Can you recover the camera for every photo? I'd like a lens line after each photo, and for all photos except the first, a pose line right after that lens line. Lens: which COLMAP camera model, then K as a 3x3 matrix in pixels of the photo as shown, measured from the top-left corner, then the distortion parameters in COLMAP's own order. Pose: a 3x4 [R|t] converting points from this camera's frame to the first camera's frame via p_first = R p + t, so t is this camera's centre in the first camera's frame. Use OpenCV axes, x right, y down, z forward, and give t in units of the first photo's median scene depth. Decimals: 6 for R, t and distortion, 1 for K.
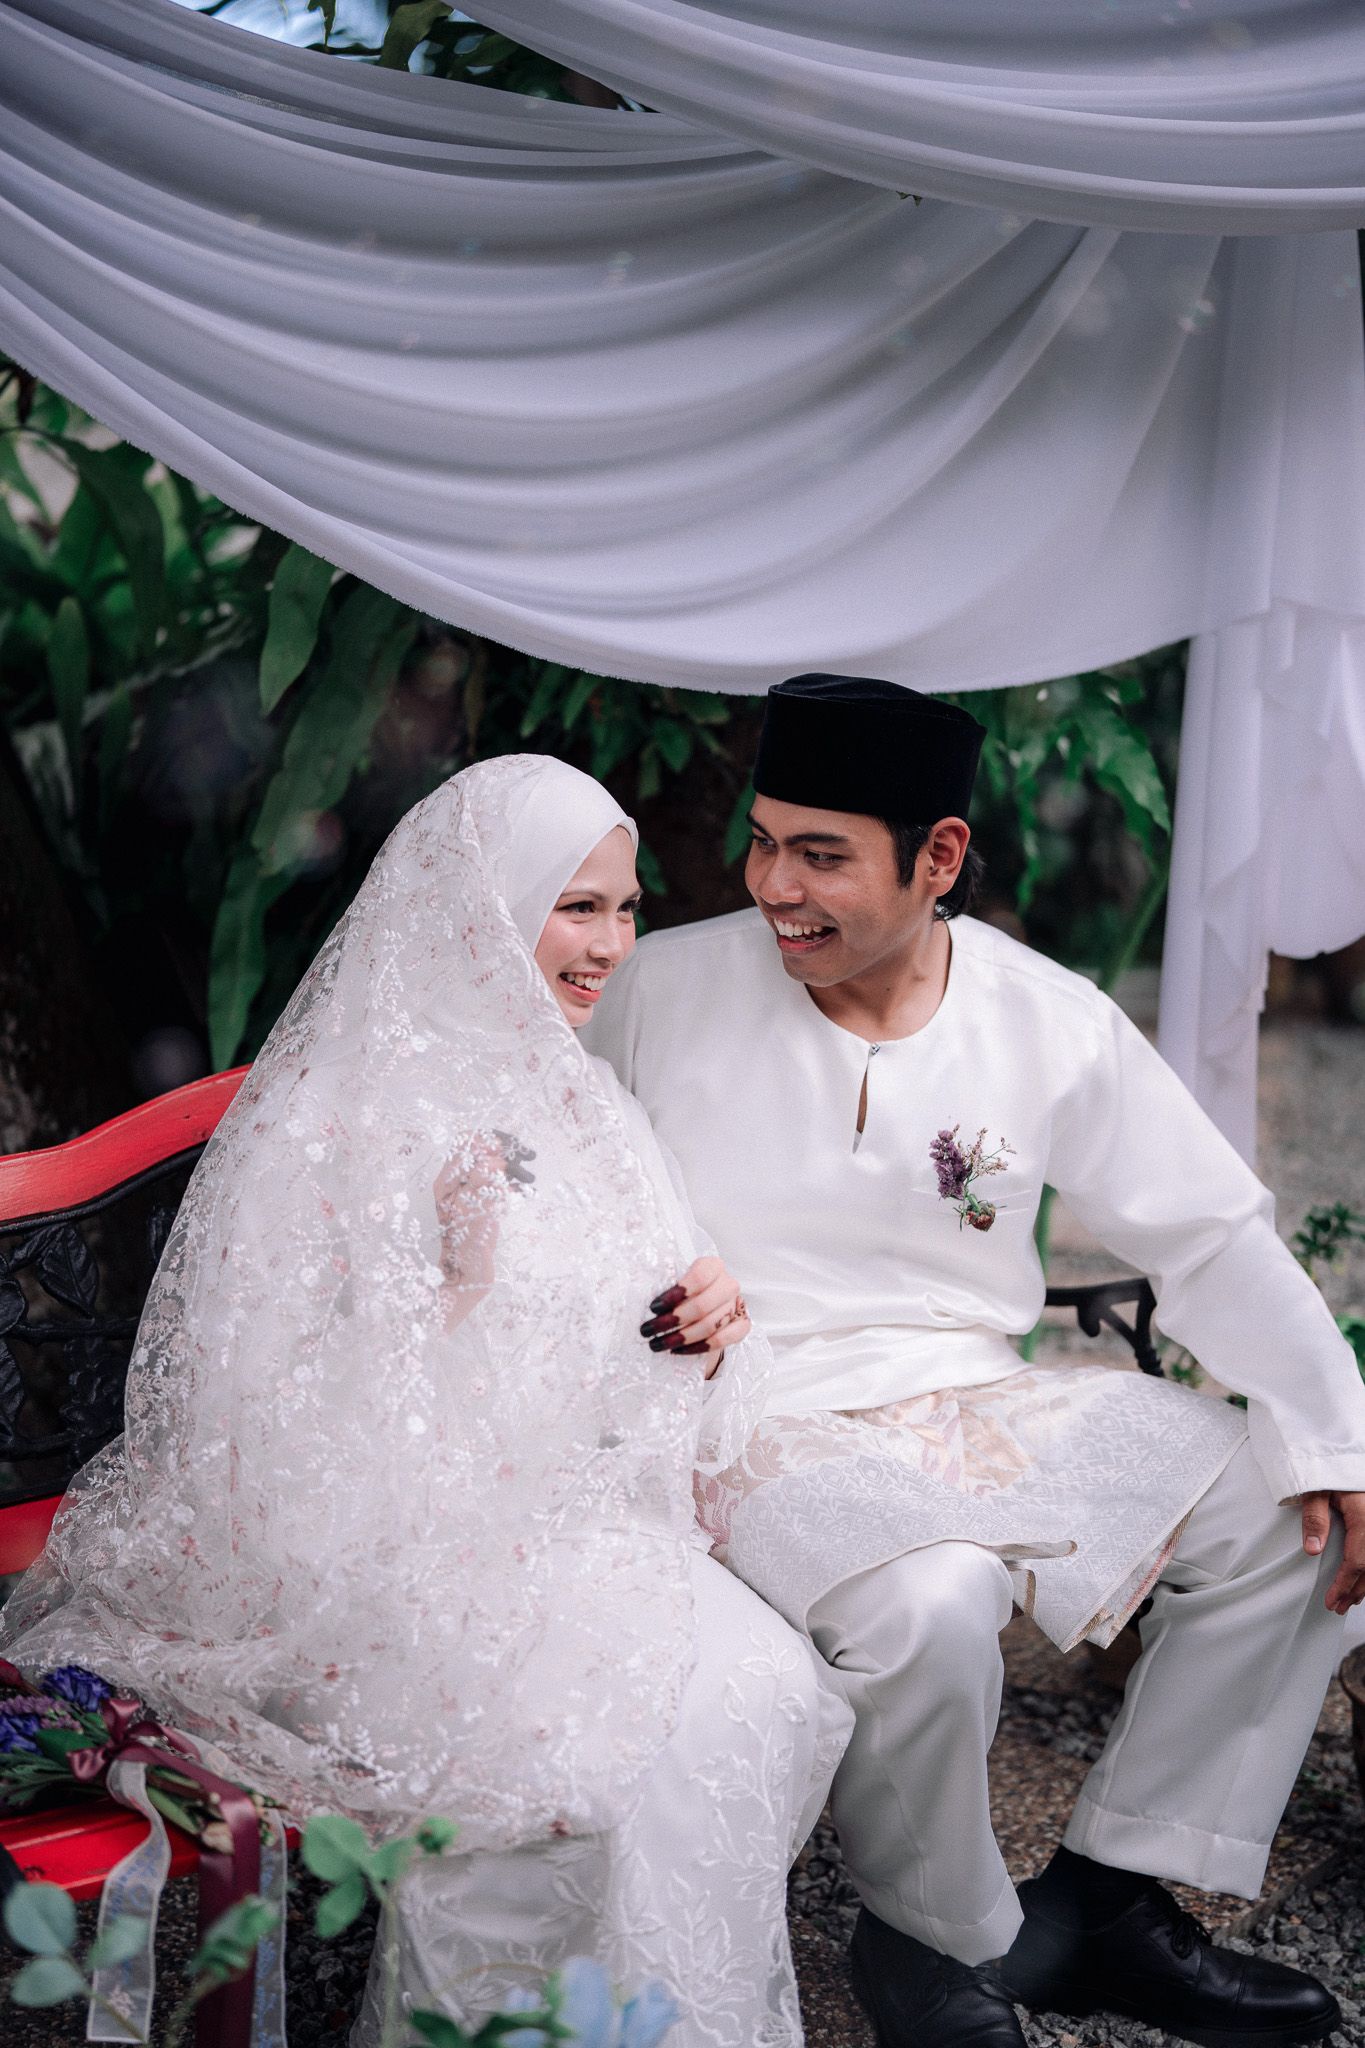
lens RADIAL K [[2809.9, 0, 678.6], [0, 2809.9, 1045.9], [0, 0, 1]] dist [-0.010062, 0.089444]
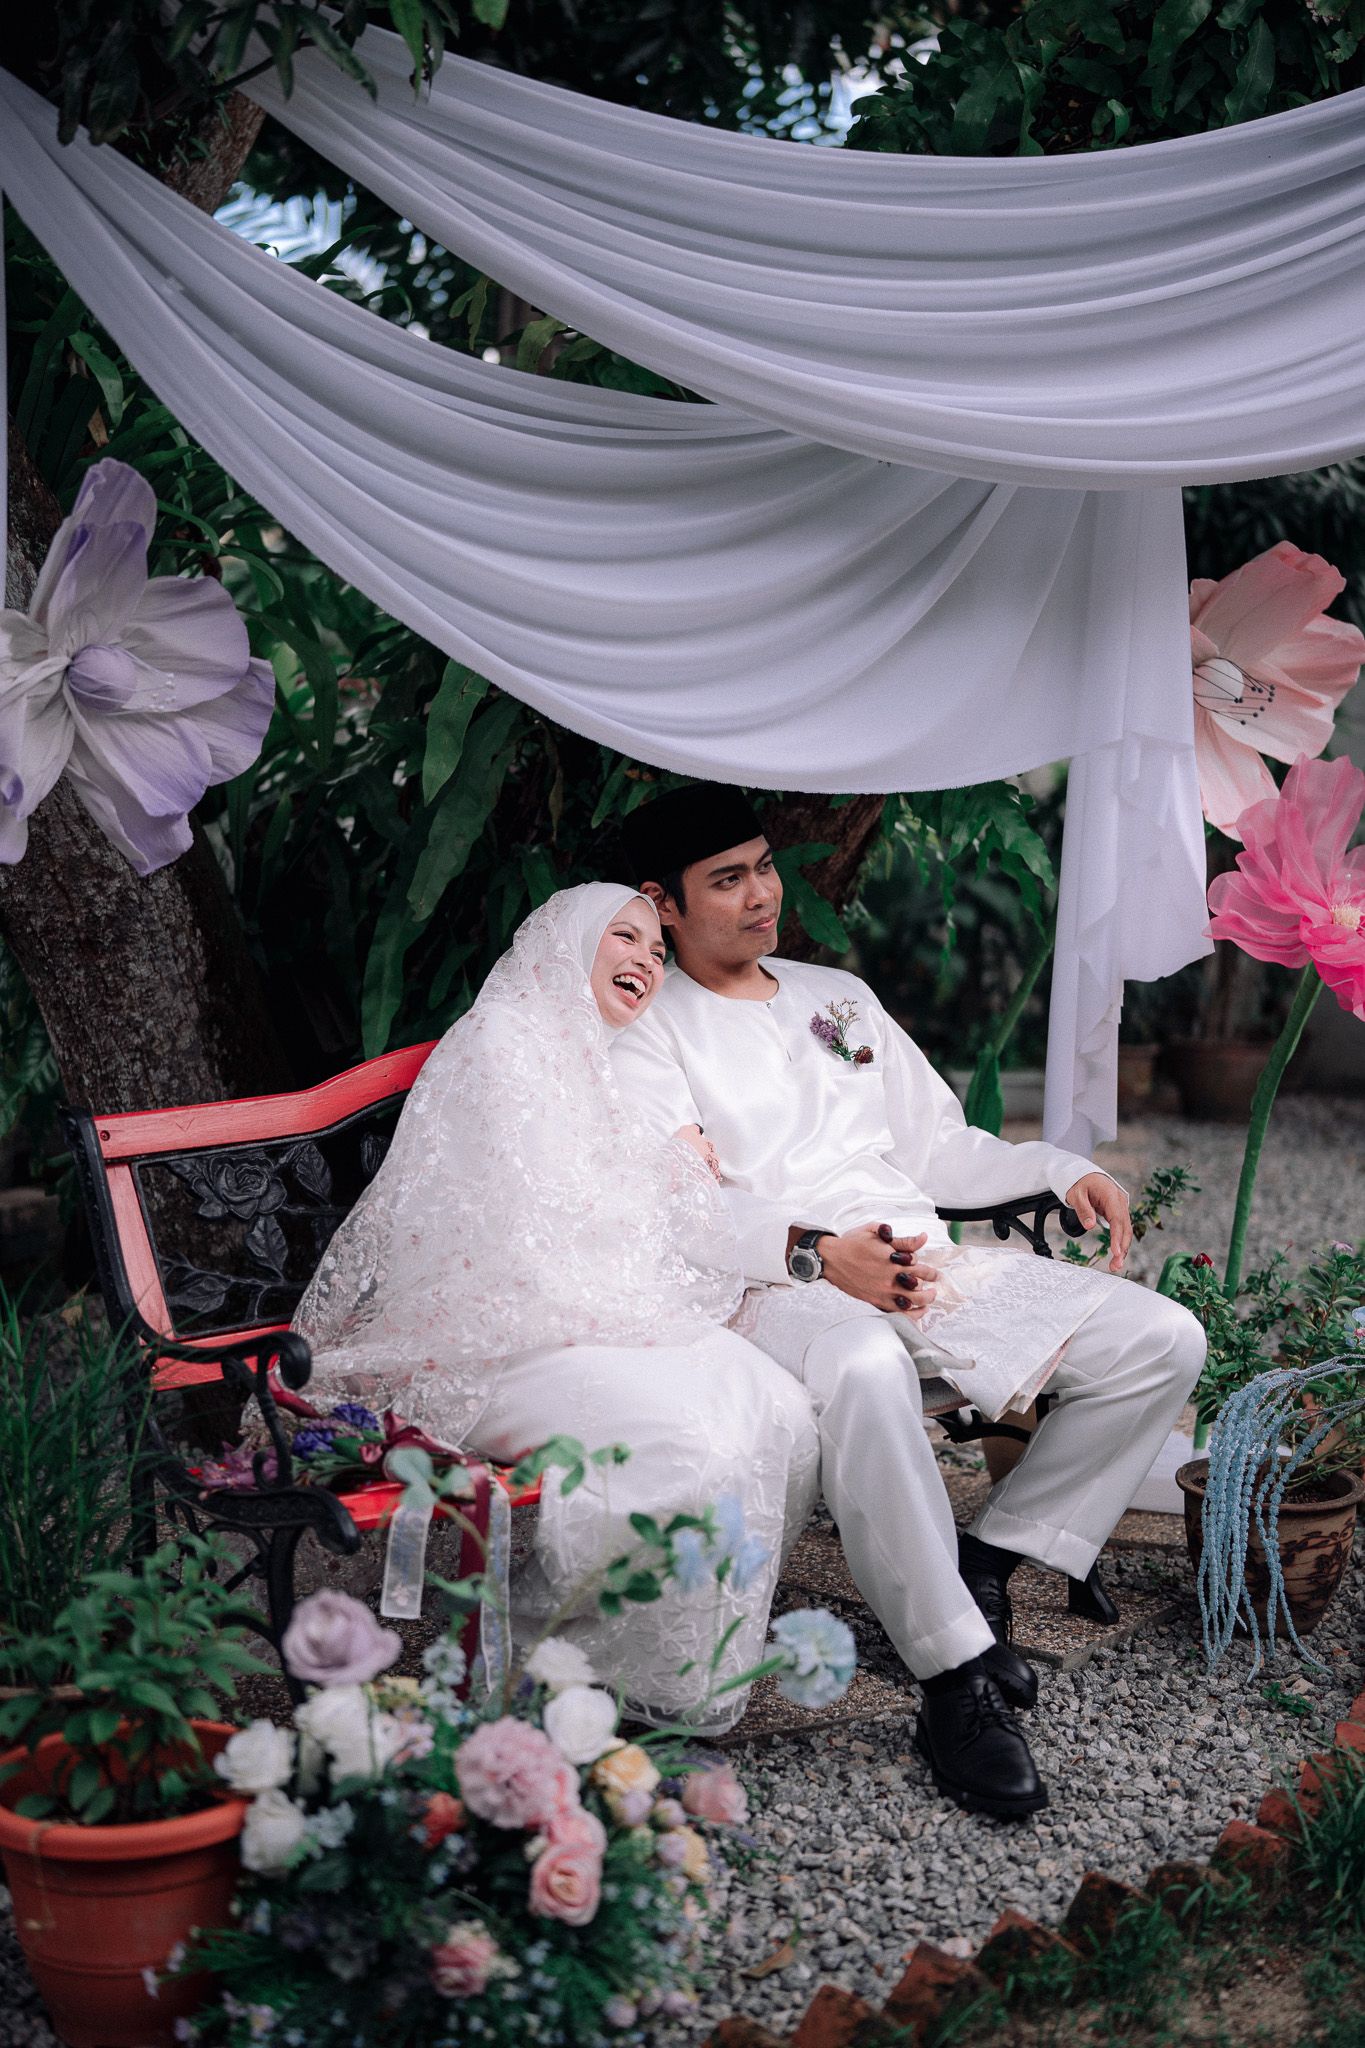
lens RADIAL K [[2809.9, 0, 678.6], [0, 2809.9, 1045.9], [0, 0, 1]] dist [-0.010062, 0.089444]
pose [[0.998989, 0.007448, 0.044342, -0.084918], [-0.004675, 0.998046, -0.062308, 0.096607], [-0.044719, 0.062037, 0.997072, -0.439629]]
